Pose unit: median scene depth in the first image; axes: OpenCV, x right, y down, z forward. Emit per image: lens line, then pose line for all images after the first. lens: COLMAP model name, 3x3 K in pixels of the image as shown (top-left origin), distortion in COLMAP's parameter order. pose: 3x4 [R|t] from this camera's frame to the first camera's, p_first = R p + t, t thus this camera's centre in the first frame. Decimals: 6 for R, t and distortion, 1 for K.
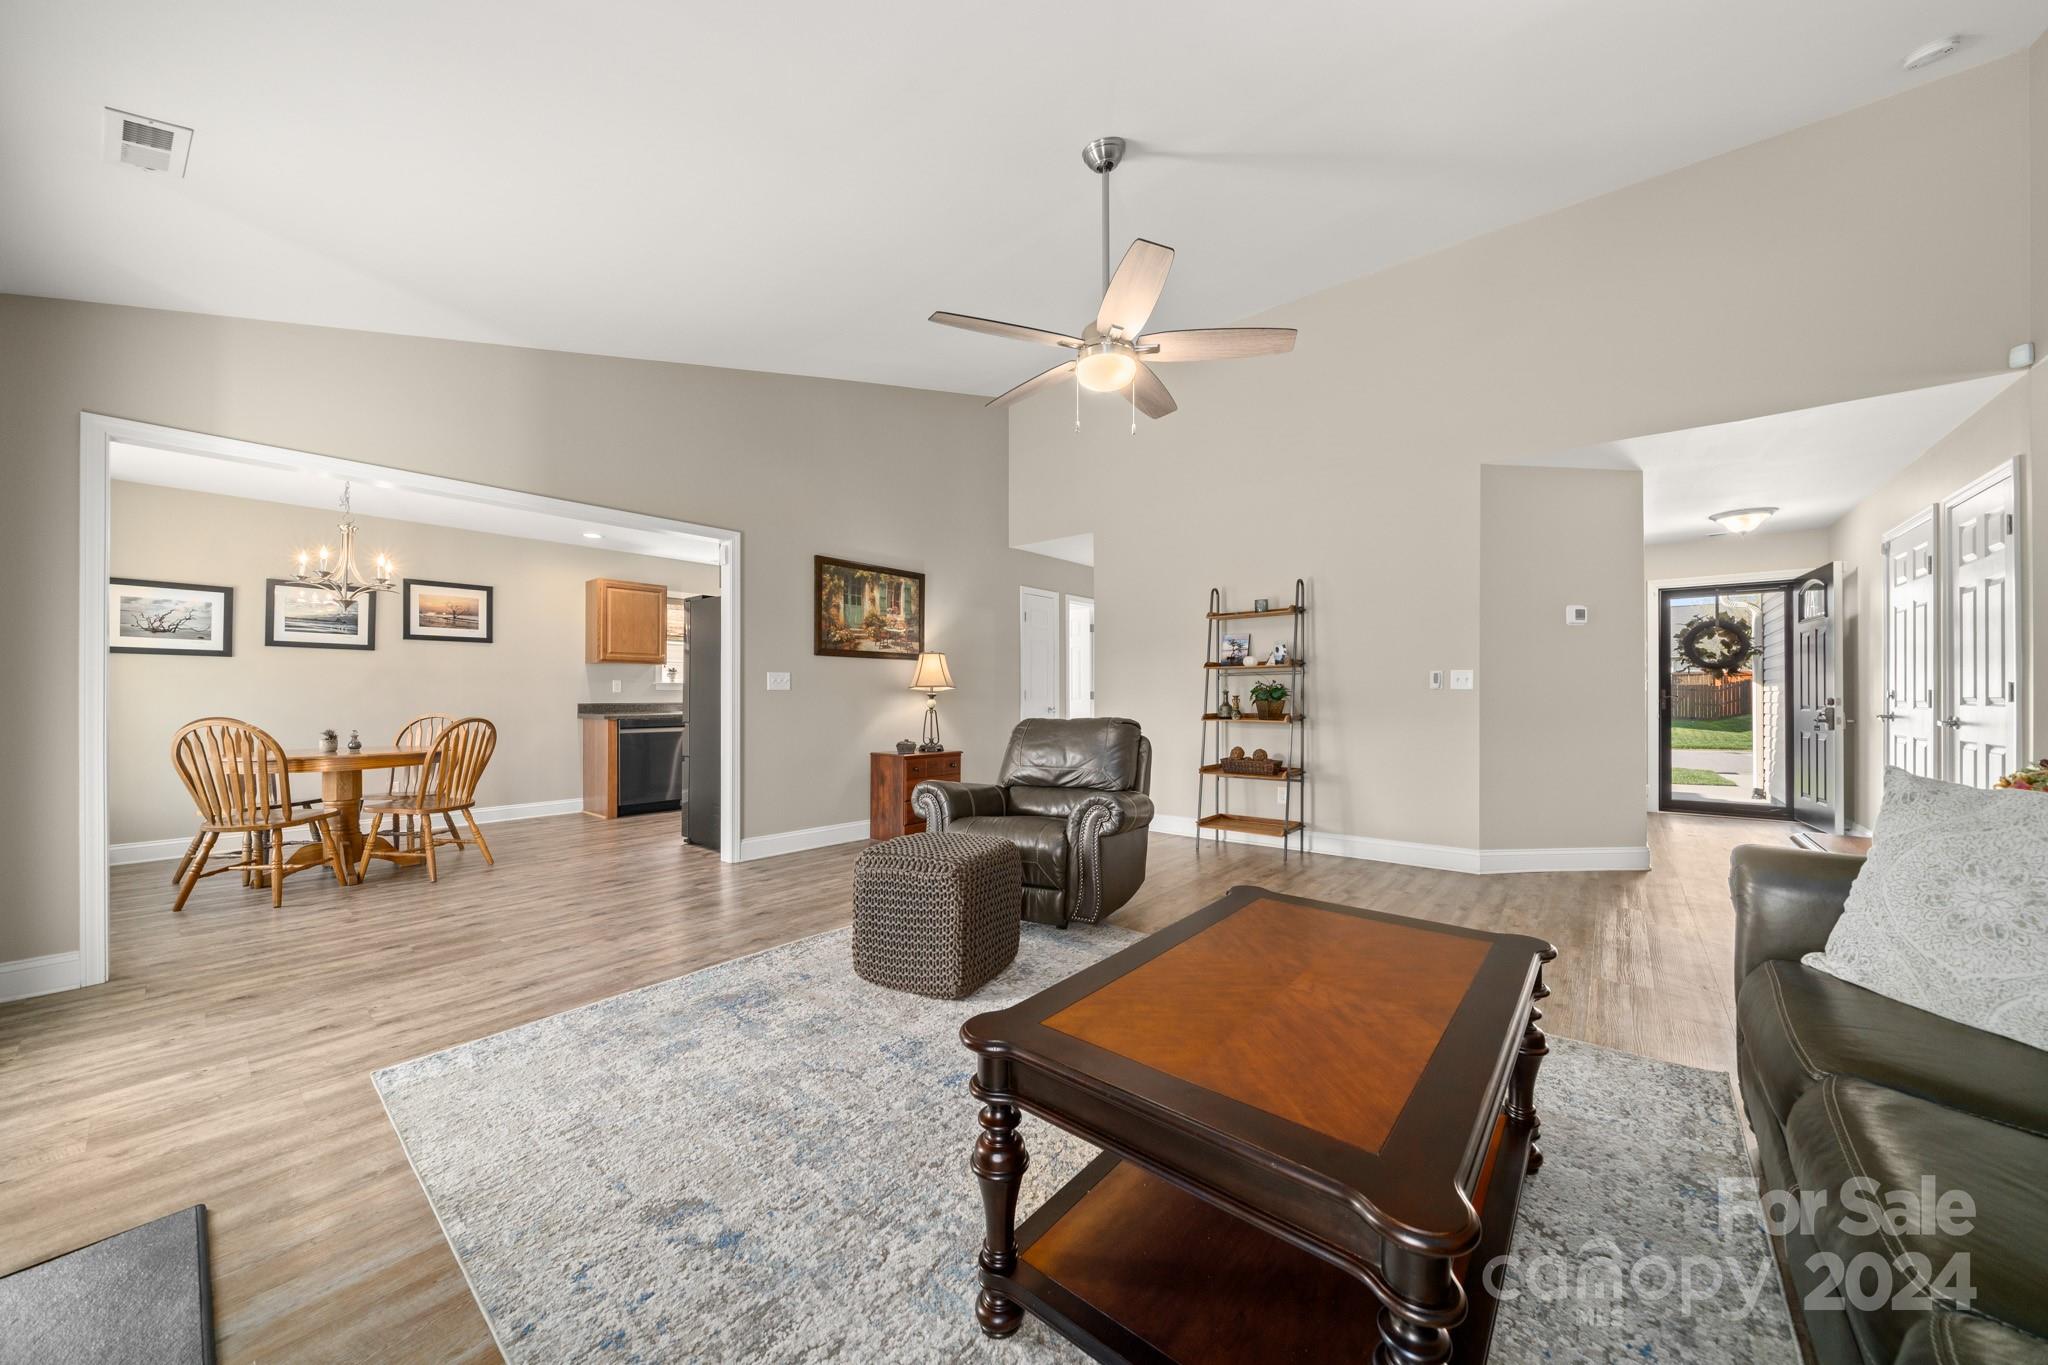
lens RADIAL K [[708.1, 0, 1025.8], [0, 708.1, 698.1], [0, 0, 1]] dist [-0.003291, -0.000259]
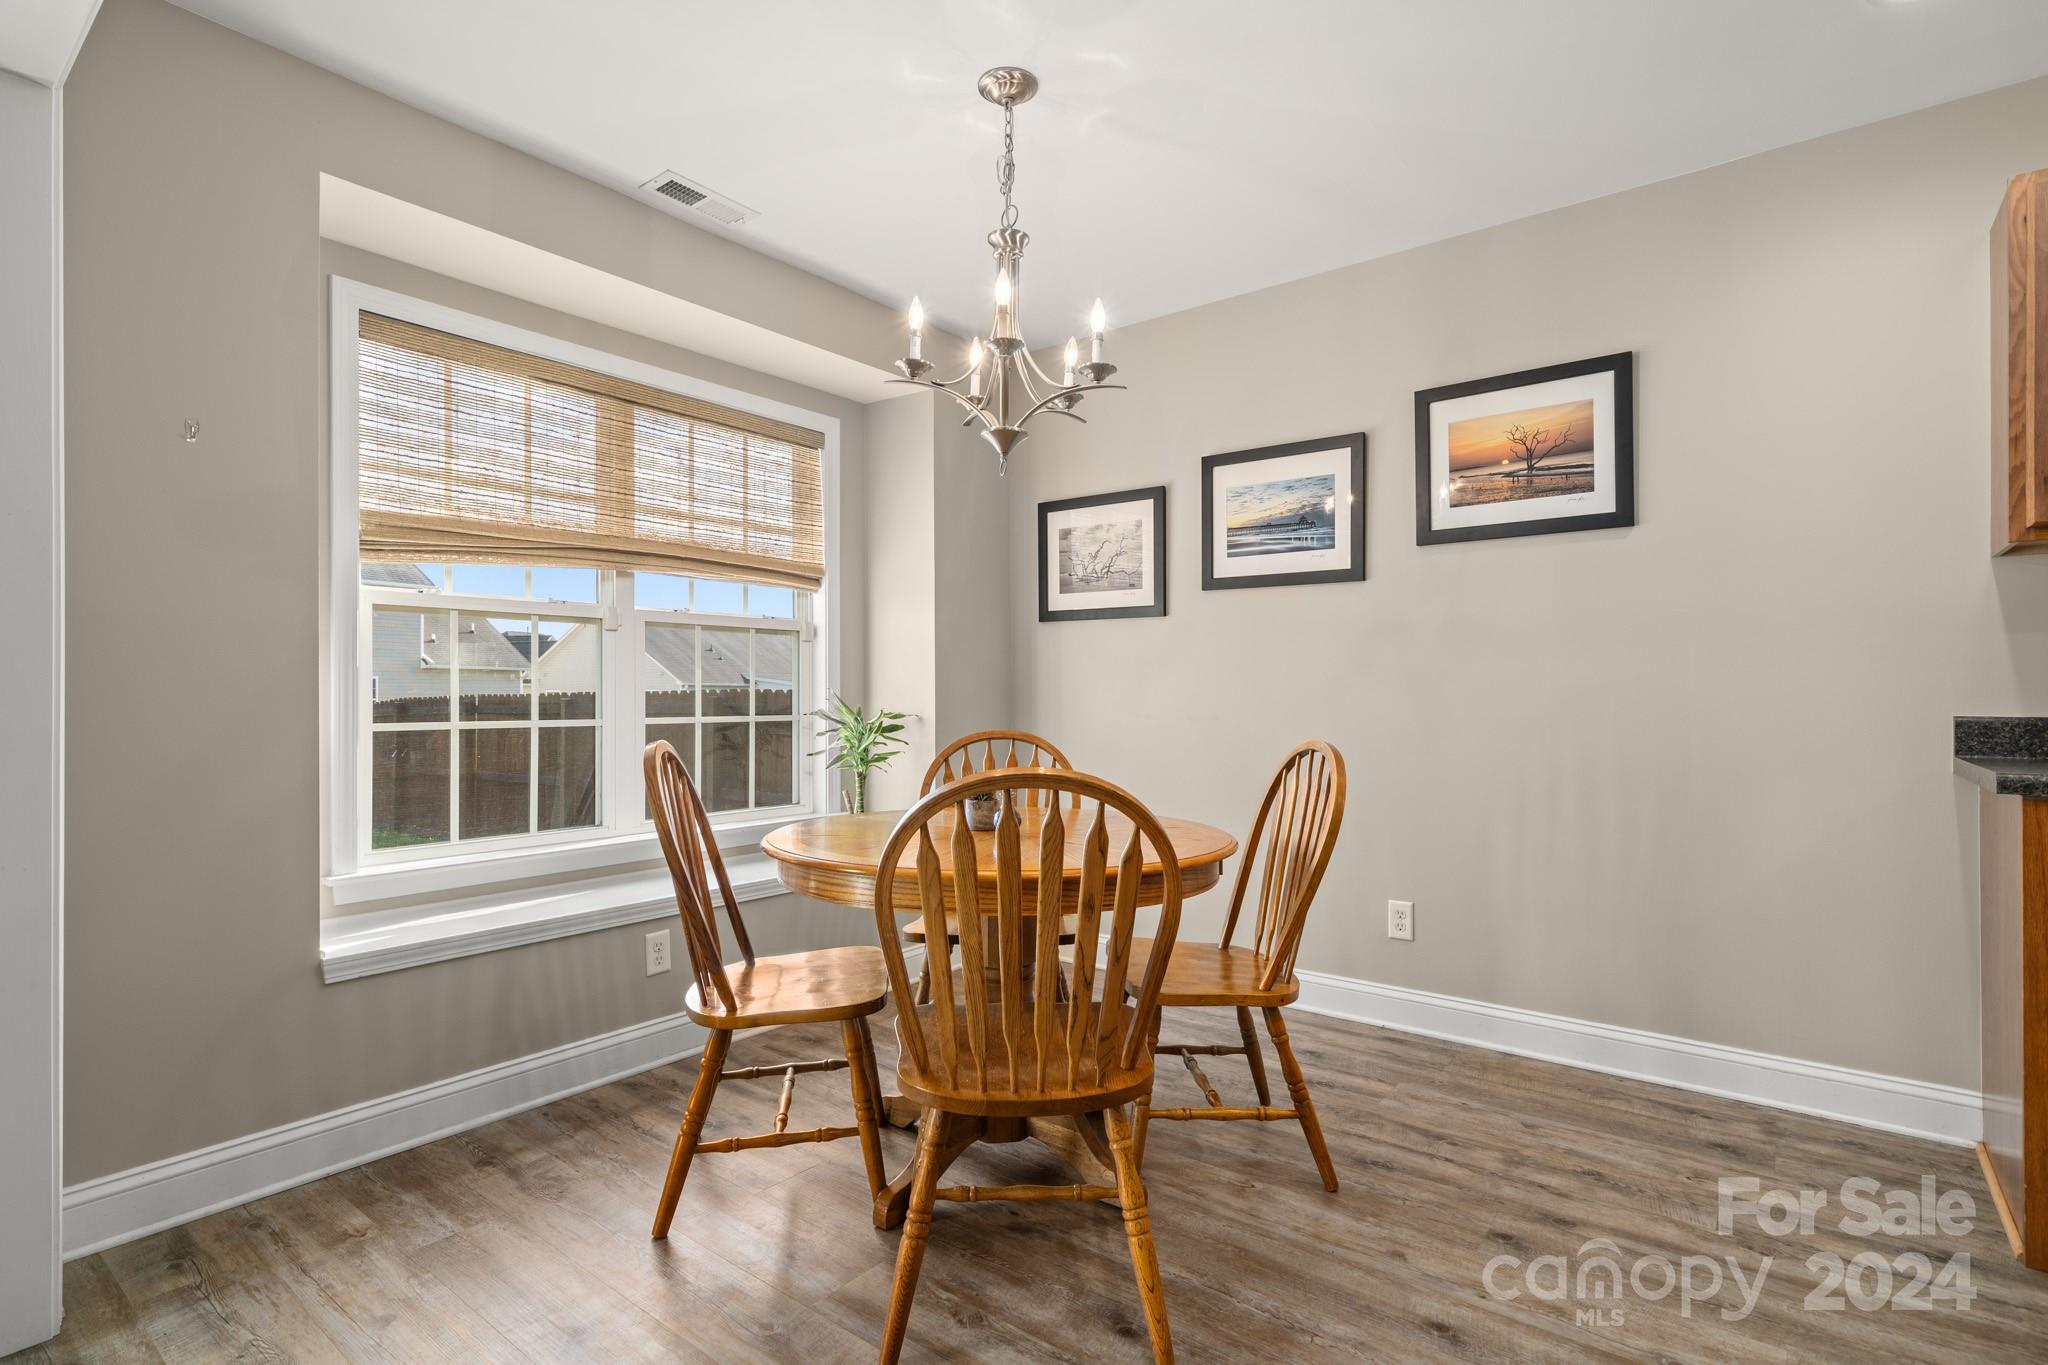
lens RADIAL K [[1003.1, 0, 1024.0], [0, 1003.1, 682.5], [0, 0, 1]] dist [0.005067, -0.000012]
pose [[0.029323, -0.009839, -0.999522, -0.365106], [-0.002188, 0.999949, -0.009908, -0.000666], [0.999568, 0.002477, 0.029300, 0.854738]]
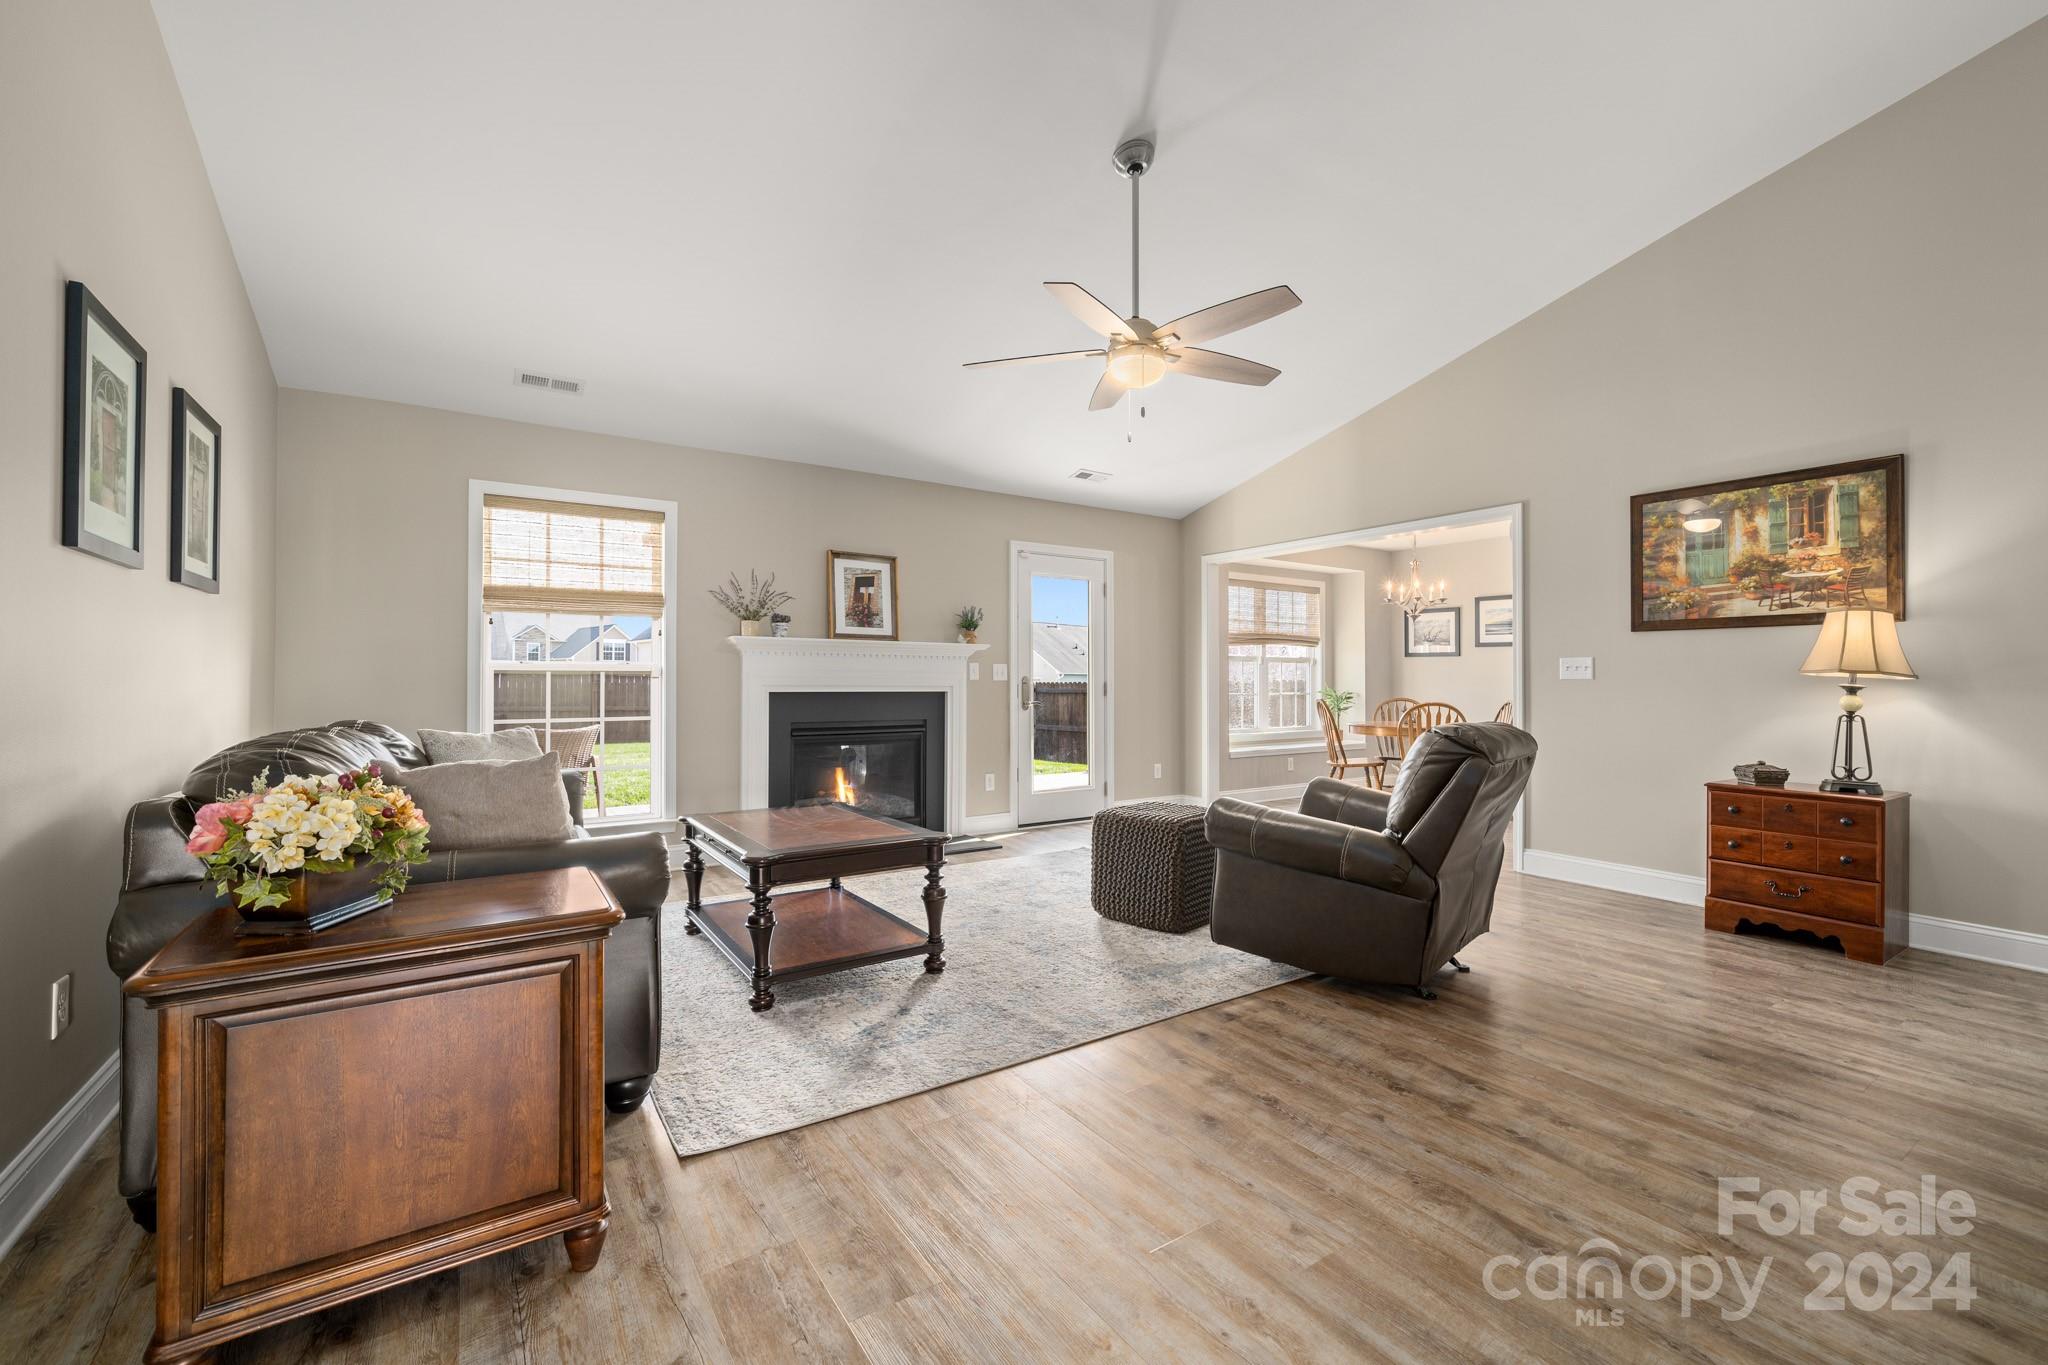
lens RADIAL K [[846.6, 0, 1043.8], [0, 846.6, 670.7], [0, 0, 1]] dist [-0.001315, -0.000110]
pose [[-0.271602, -0.011339, -0.962343, 0.714882], [-0.004825, 0.999934, -0.010421, -0.007857], [0.962398, 0.001813, -0.271639, 0.646497]]
